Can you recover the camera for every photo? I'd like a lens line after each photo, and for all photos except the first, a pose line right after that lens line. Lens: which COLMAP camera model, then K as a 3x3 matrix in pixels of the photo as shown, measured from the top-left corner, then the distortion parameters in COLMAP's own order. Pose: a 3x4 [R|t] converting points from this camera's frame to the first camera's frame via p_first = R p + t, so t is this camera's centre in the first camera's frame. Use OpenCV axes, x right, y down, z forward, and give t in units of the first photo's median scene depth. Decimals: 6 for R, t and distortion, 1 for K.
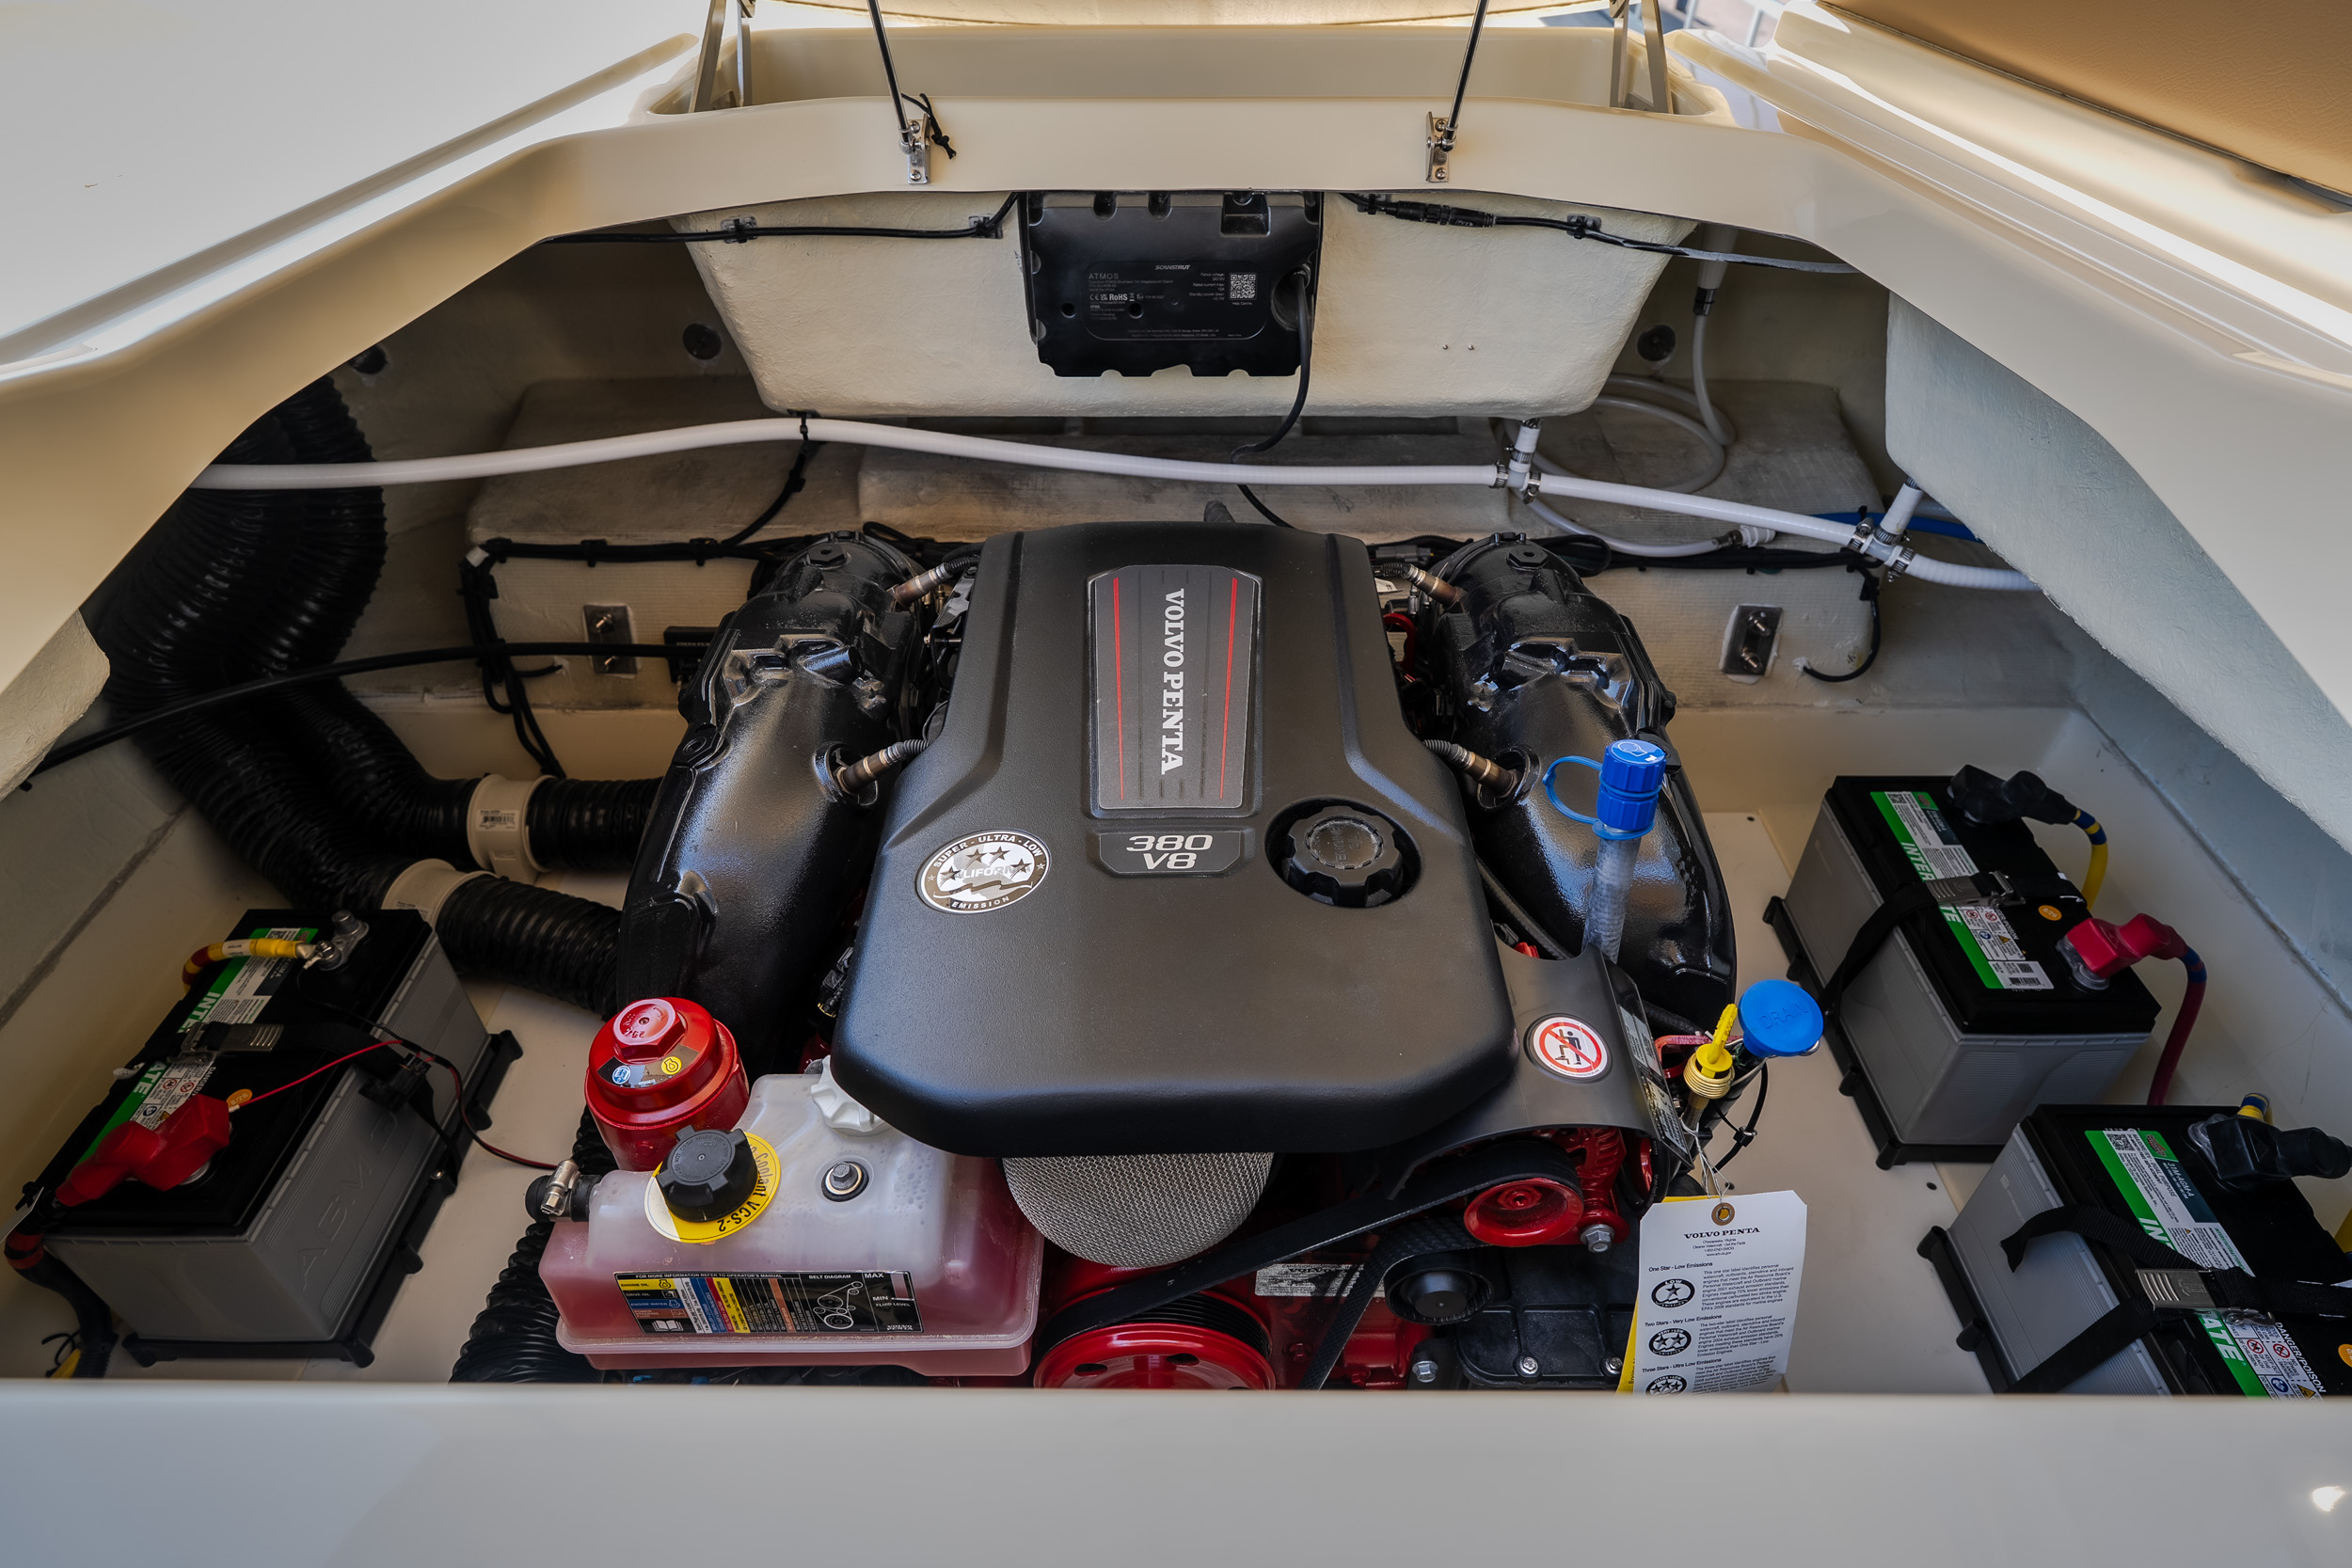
lens RADIAL K [[1321.8, 0, 1176.0], [0, 1321.8, 784.0], [0, 0, 1]] dist [-0.000232, -0.000006]
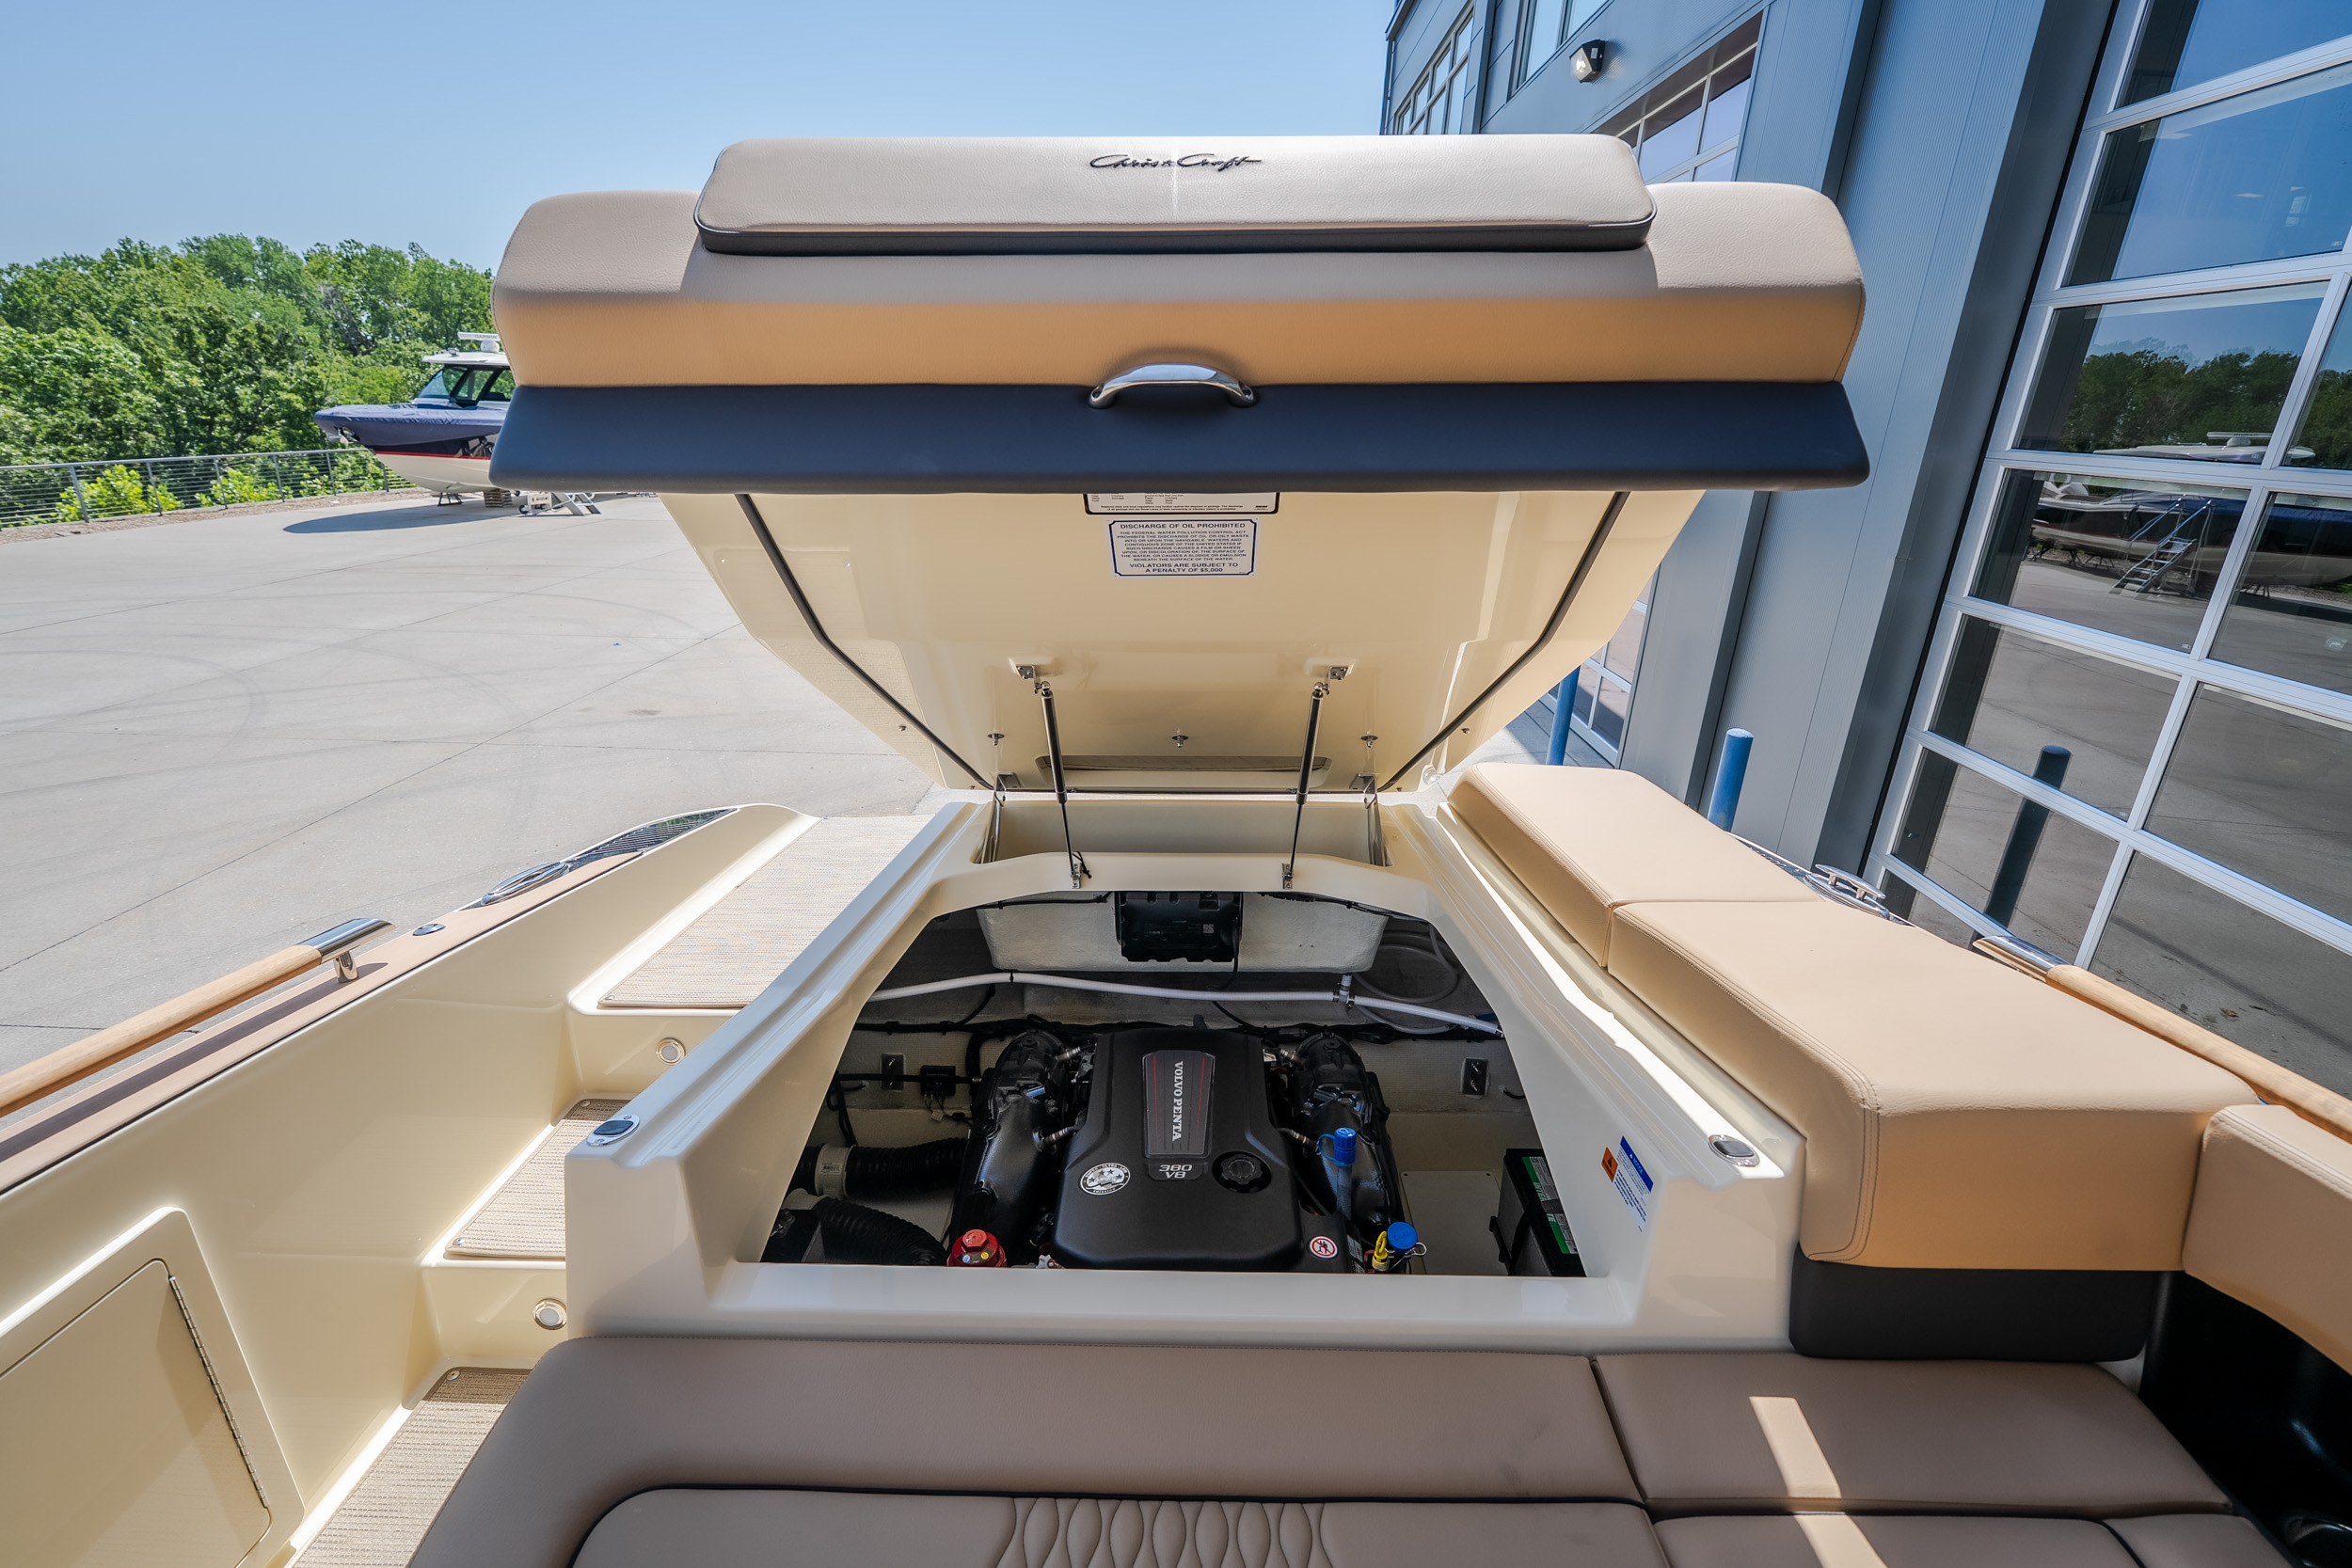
lens RADIAL K [[1071.9, 0, 1182.0], [0, 1071.9, 780.4], [0, 0, 1]] dist [-0.002977, 0.000435]
pose [[0.999973, 0.006013, -0.004134, 0.008944], [-0.007066, 0.939480, -0.342532, 0.037889], [0.001825, 0.342552, 0.939497, -0.942872]]
